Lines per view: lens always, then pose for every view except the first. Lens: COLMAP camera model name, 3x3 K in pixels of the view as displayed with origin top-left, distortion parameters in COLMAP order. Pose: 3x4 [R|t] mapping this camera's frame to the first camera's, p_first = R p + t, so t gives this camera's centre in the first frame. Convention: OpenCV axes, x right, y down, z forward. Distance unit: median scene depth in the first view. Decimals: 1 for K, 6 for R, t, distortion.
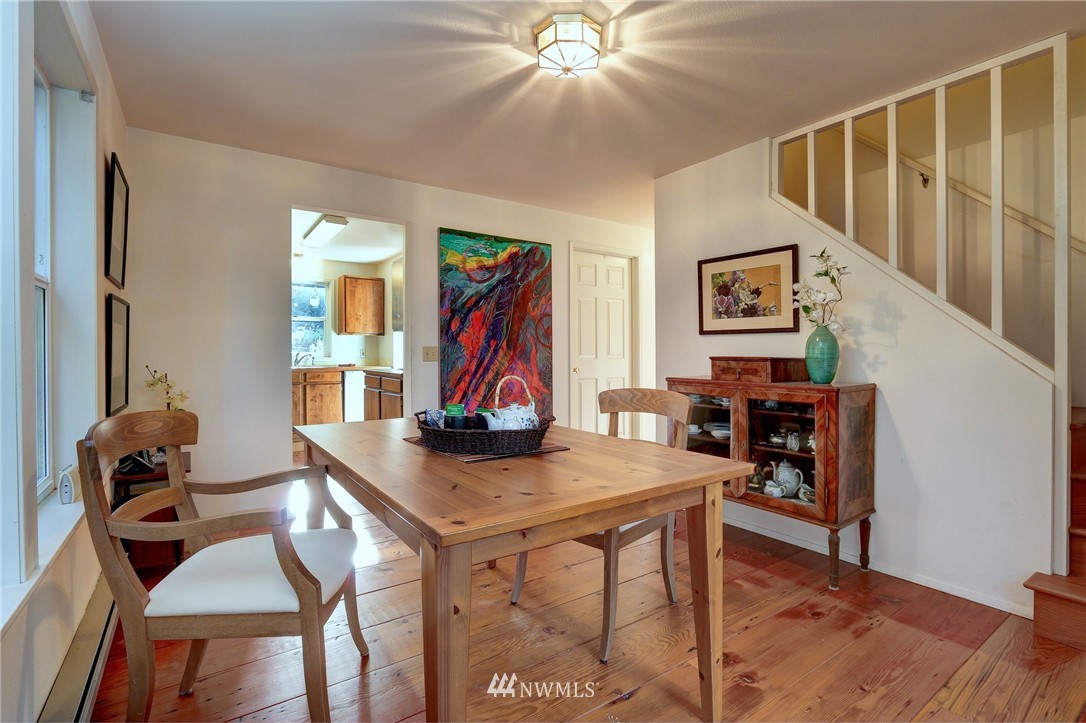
lens RADIAL K [[510.9, 0, 552.0], [0, 510.9, 357.8], [0, 0, 1]] dist [-0.016829, -0.000141]
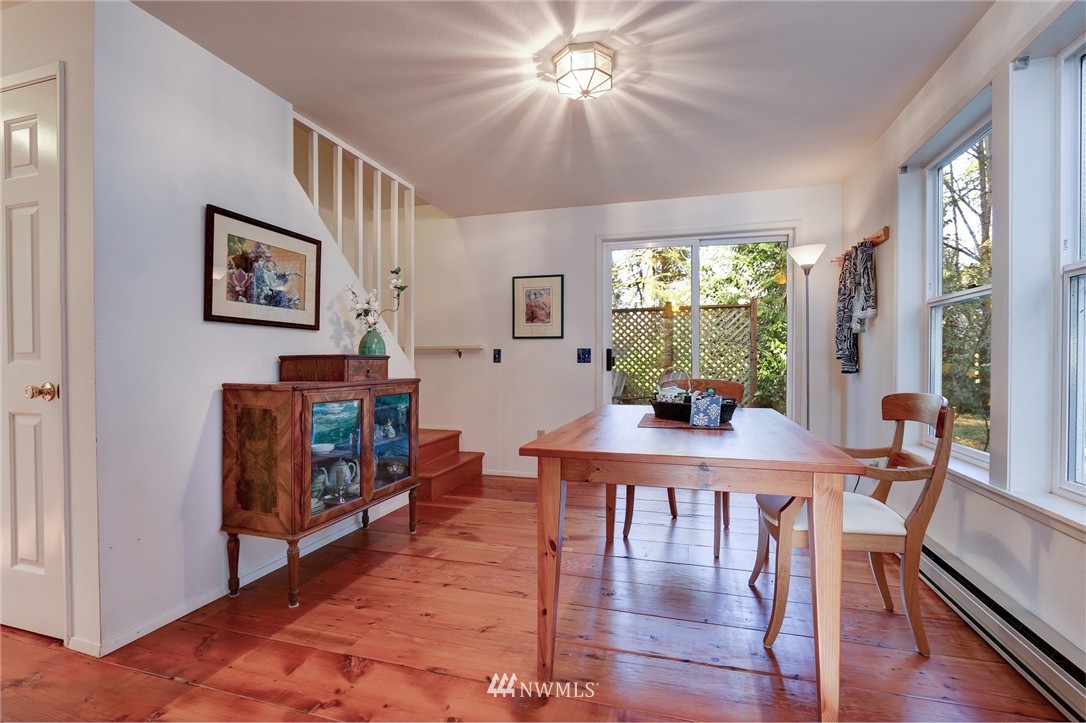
lens RADIAL K [[510.9, 0, 552.0], [0, 510.9, 357.8], [0, 0, 1]] dist [-0.016829, -0.000141]
pose [[-0.640368, 0.000814, 0.768068, -0.523019], [0.005905, 0.999975, 0.003863, 0.001142], [-0.768045, 0.007010, -0.640357, 1.199028]]
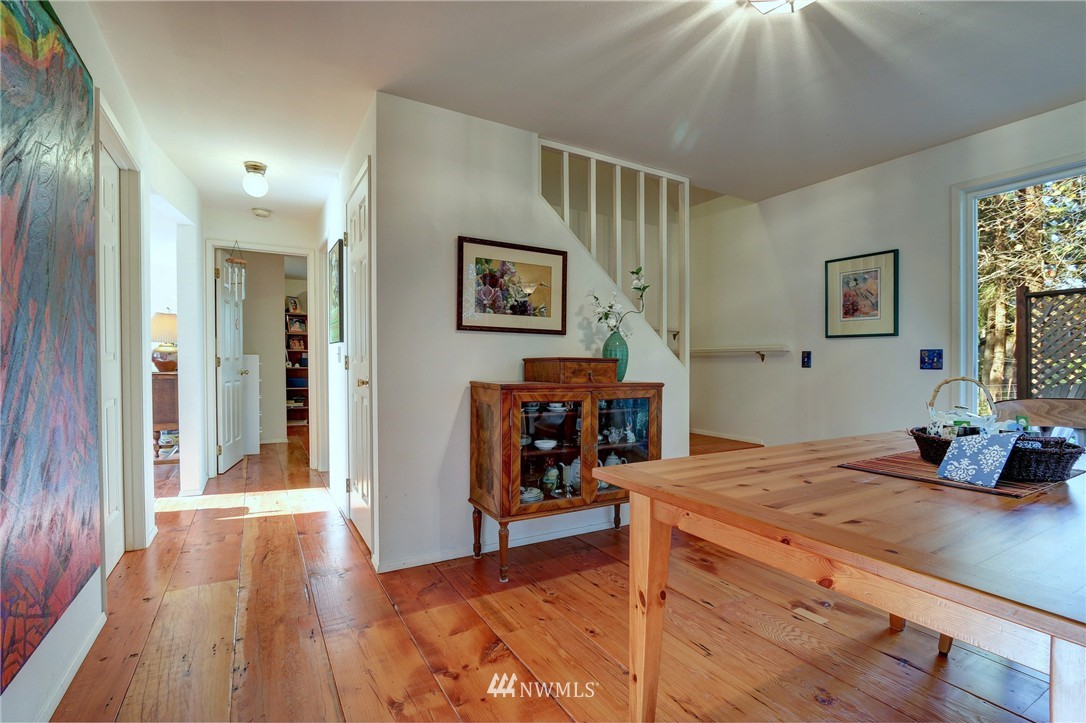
lens RADIAL K [[507.2, 0, 532.0], [0, 507.2, 361.2], [0, 0, 1]] dist [-0.023339, 0.000467]
pose [[0.083017, -0.000166, 0.996548, -0.535373], [0.001476, 0.999999, 0.000044, 0.003545], [-0.996547, 0.001467, 0.083017, 0.916998]]
